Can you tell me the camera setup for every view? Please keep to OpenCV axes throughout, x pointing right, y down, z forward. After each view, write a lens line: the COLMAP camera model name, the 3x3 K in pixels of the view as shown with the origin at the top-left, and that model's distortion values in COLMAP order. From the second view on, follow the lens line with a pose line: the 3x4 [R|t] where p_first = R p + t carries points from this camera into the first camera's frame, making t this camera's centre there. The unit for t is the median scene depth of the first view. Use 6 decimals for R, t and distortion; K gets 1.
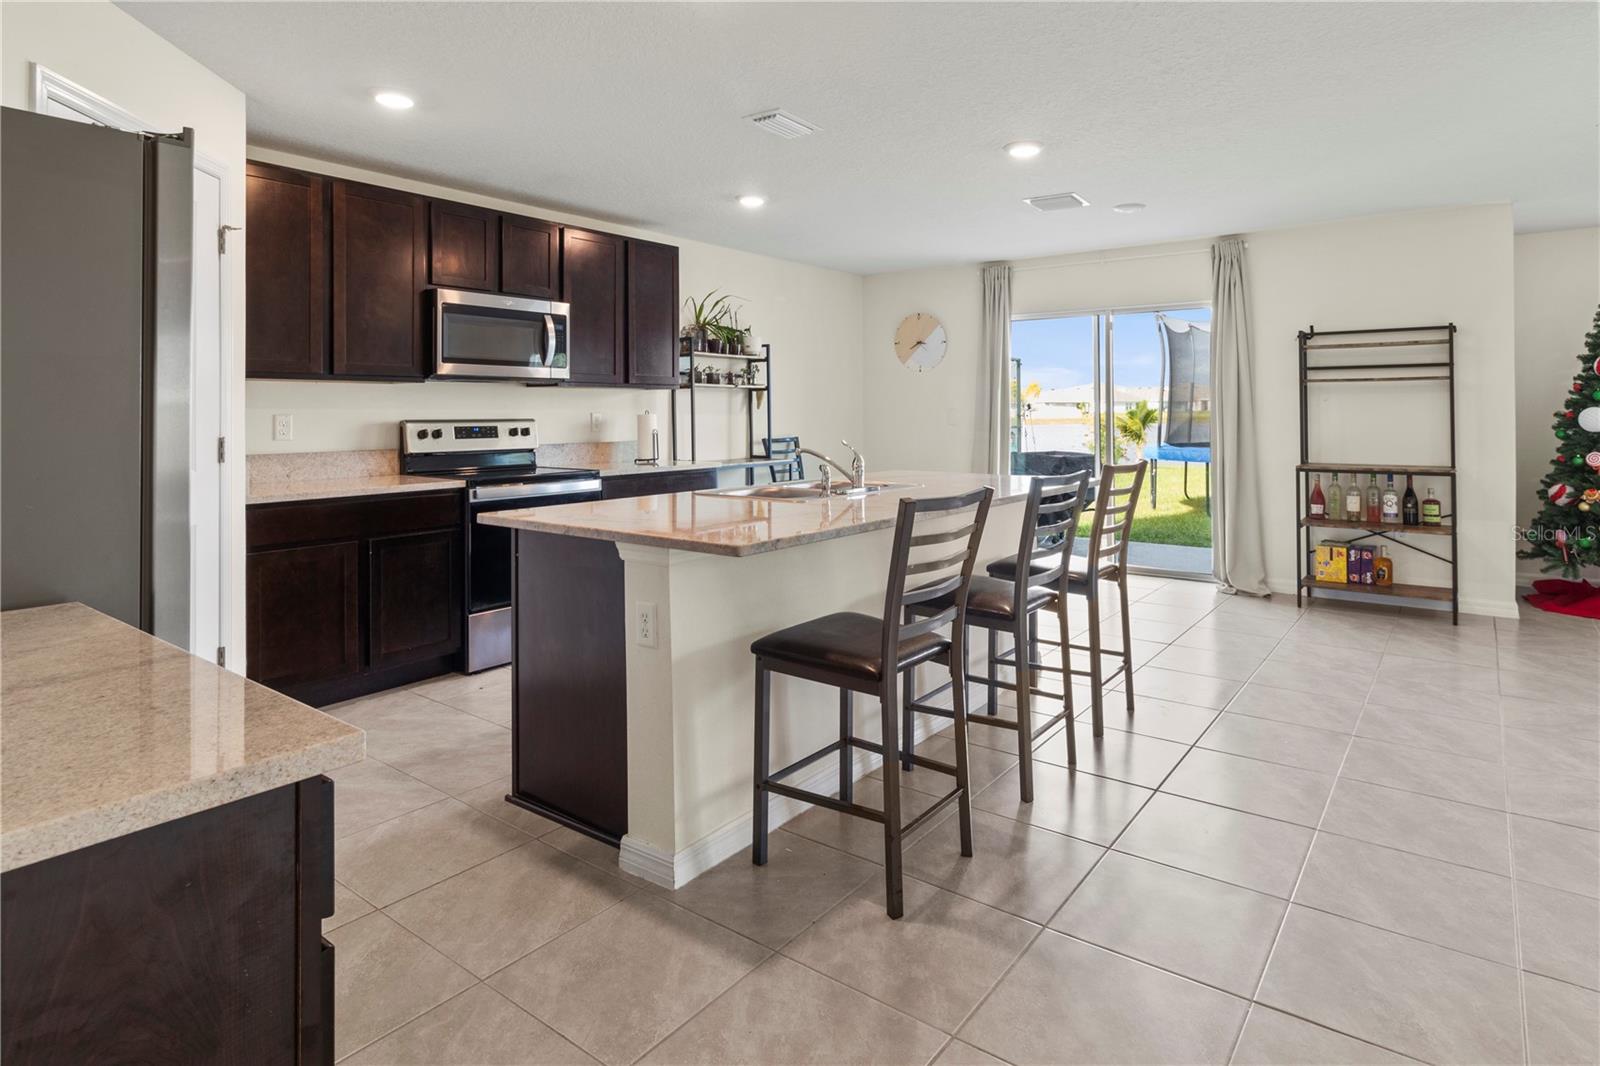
lens RADIAL K [[863.2, 0, 838.0], [0, 863.2, 408.2], [0, 0, 1]] dist [-0.000471, -0.000047]
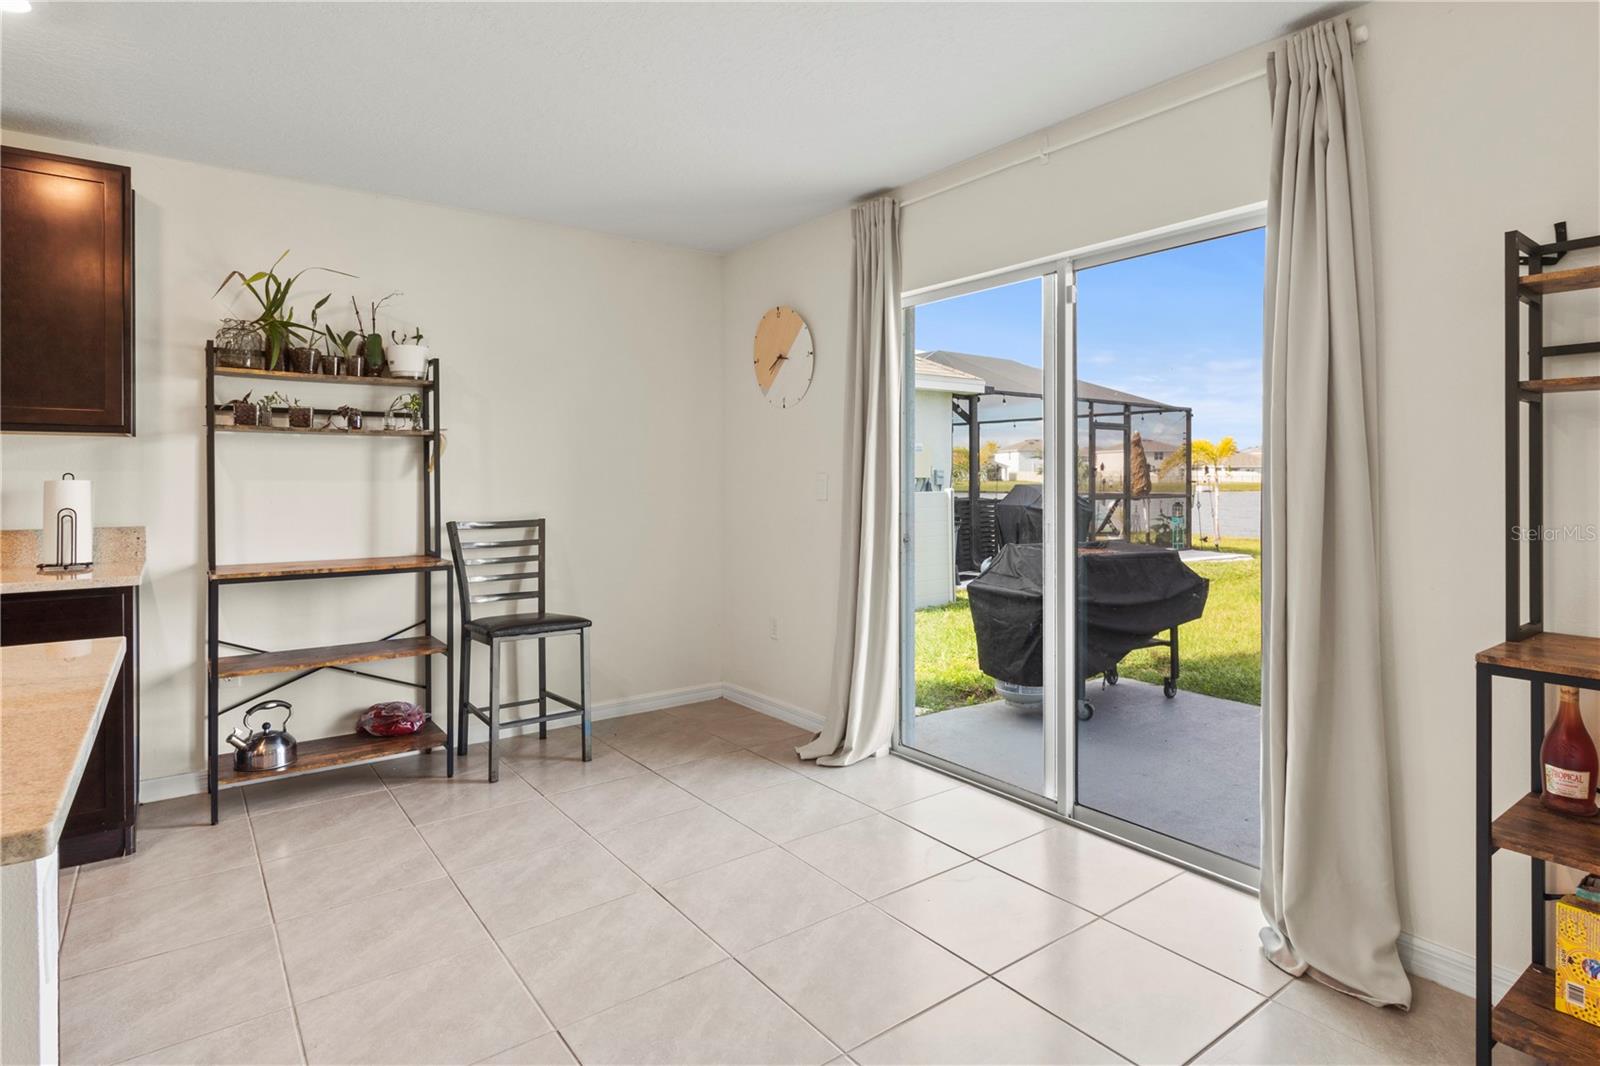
lens RADIAL K [[863.2, 0, 814.3], [0, 863.2, 482.5], [0, 0, 1]] dist [-0.000471, -0.000047]
pose [[0.958291, 0.003870, -0.285767, 0.395265], [-0.001073, 0.999950, 0.009942, 0.002187], [0.285791, -0.009221, 0.958248, 0.640639]]
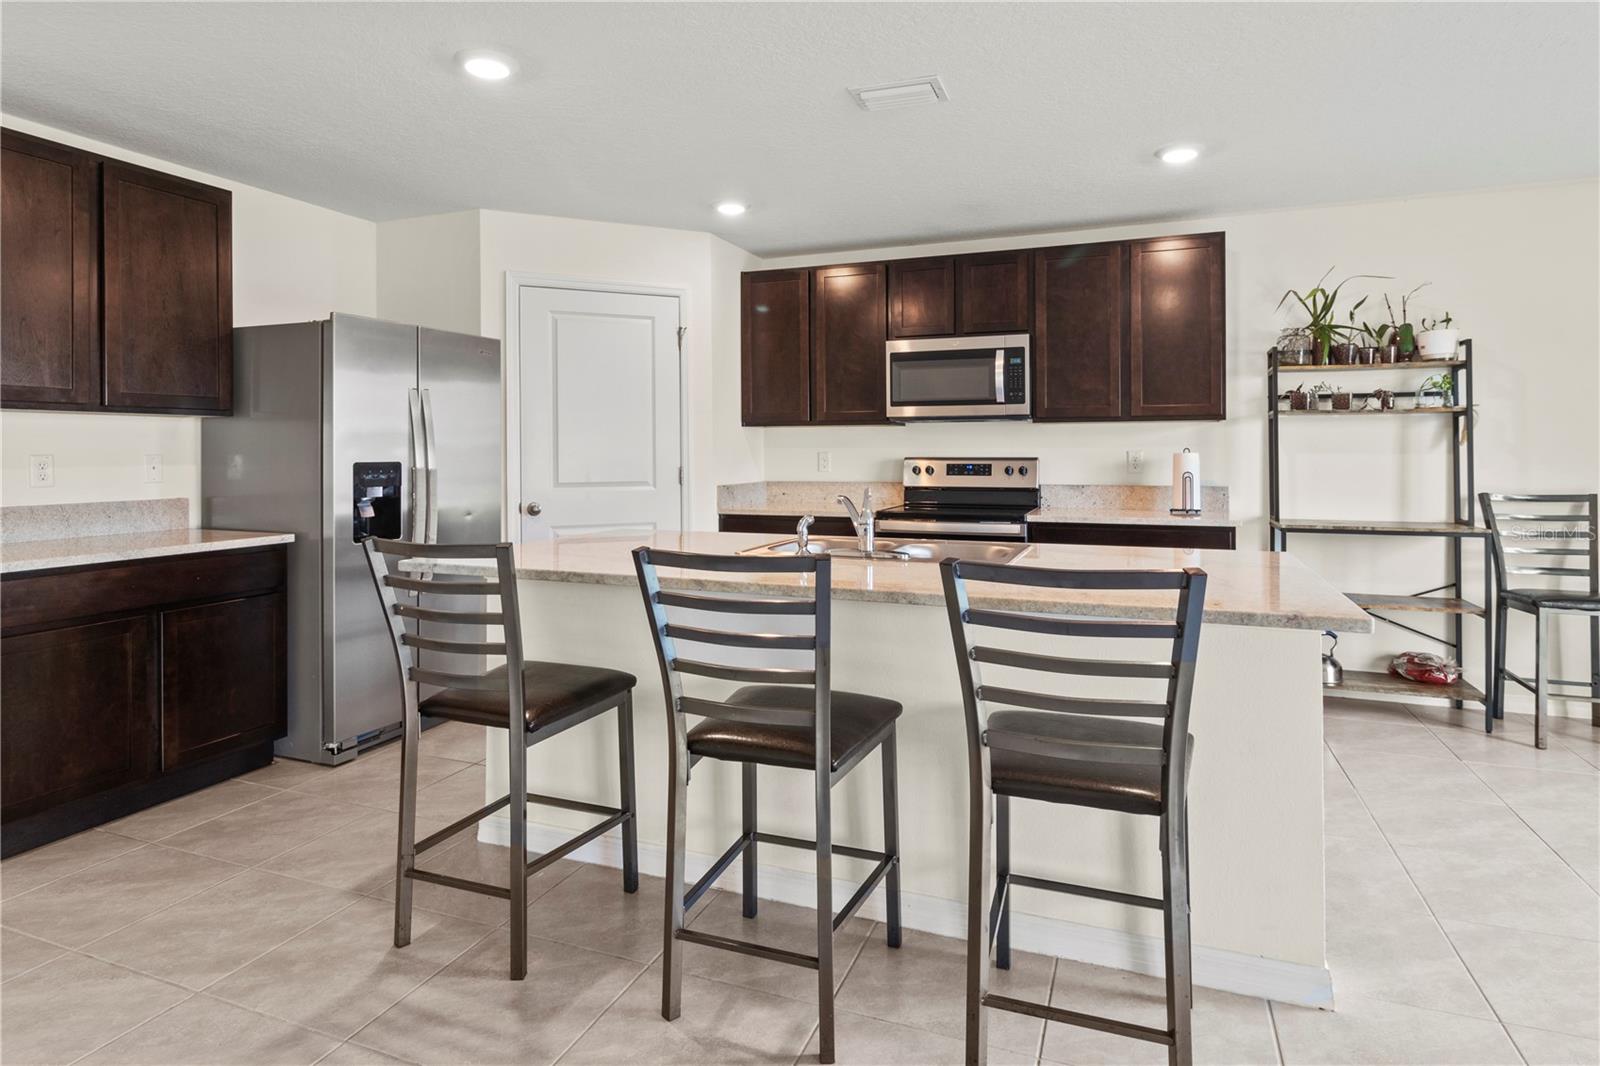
lens RADIAL K [[863.2, 0, 808.7], [0, 863.2, 444.6], [0, 0, 1]] dist [-0.000471, -0.000047]
pose [[0.265998, -0.003325, -0.963968, 0.470021], [0.005246, 0.999984, -0.002002, -0.001184], [0.963959, -0.004524, 0.266011, 0.473130]]
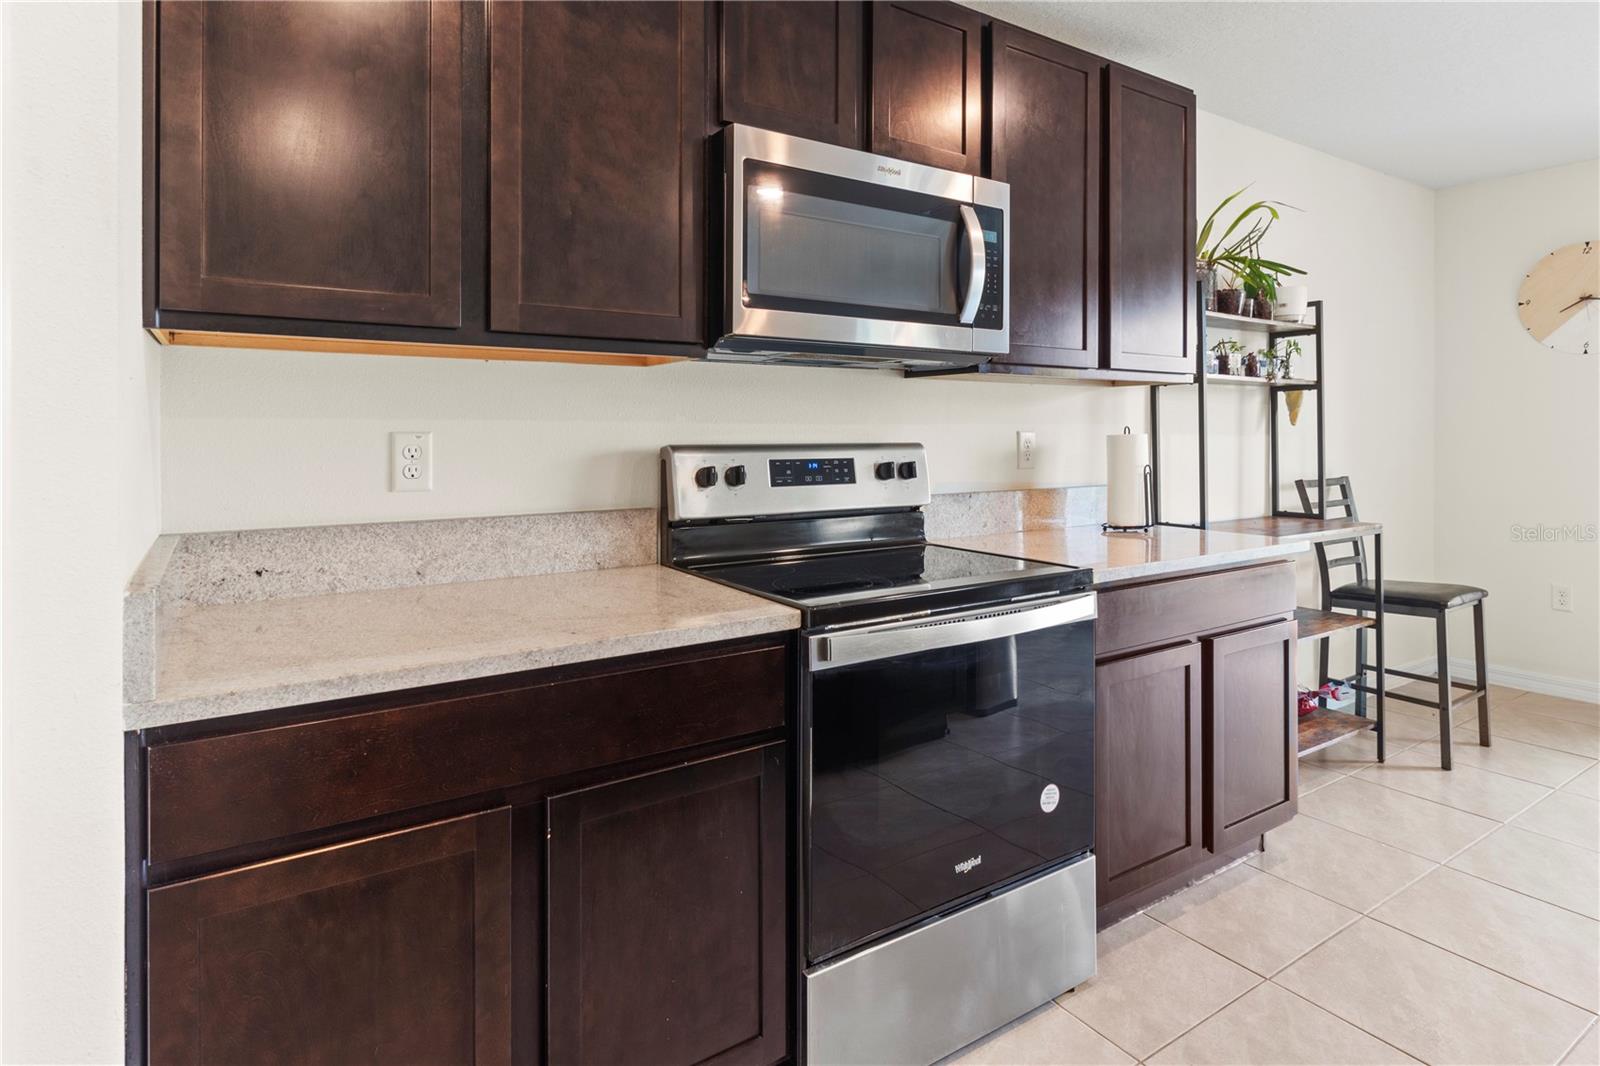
lens RADIAL K [[873.2, 0, 832.7], [0, 873.2, 429.2], [0, 0, 1]] dist [0.004537, -0.000029]
pose [[0.943288, 0.006081, -0.331920, -0.223480], [-0.004060, 0.999969, 0.006783, 0.001683], [0.331951, -0.005051, 0.943283, 0.494295]]
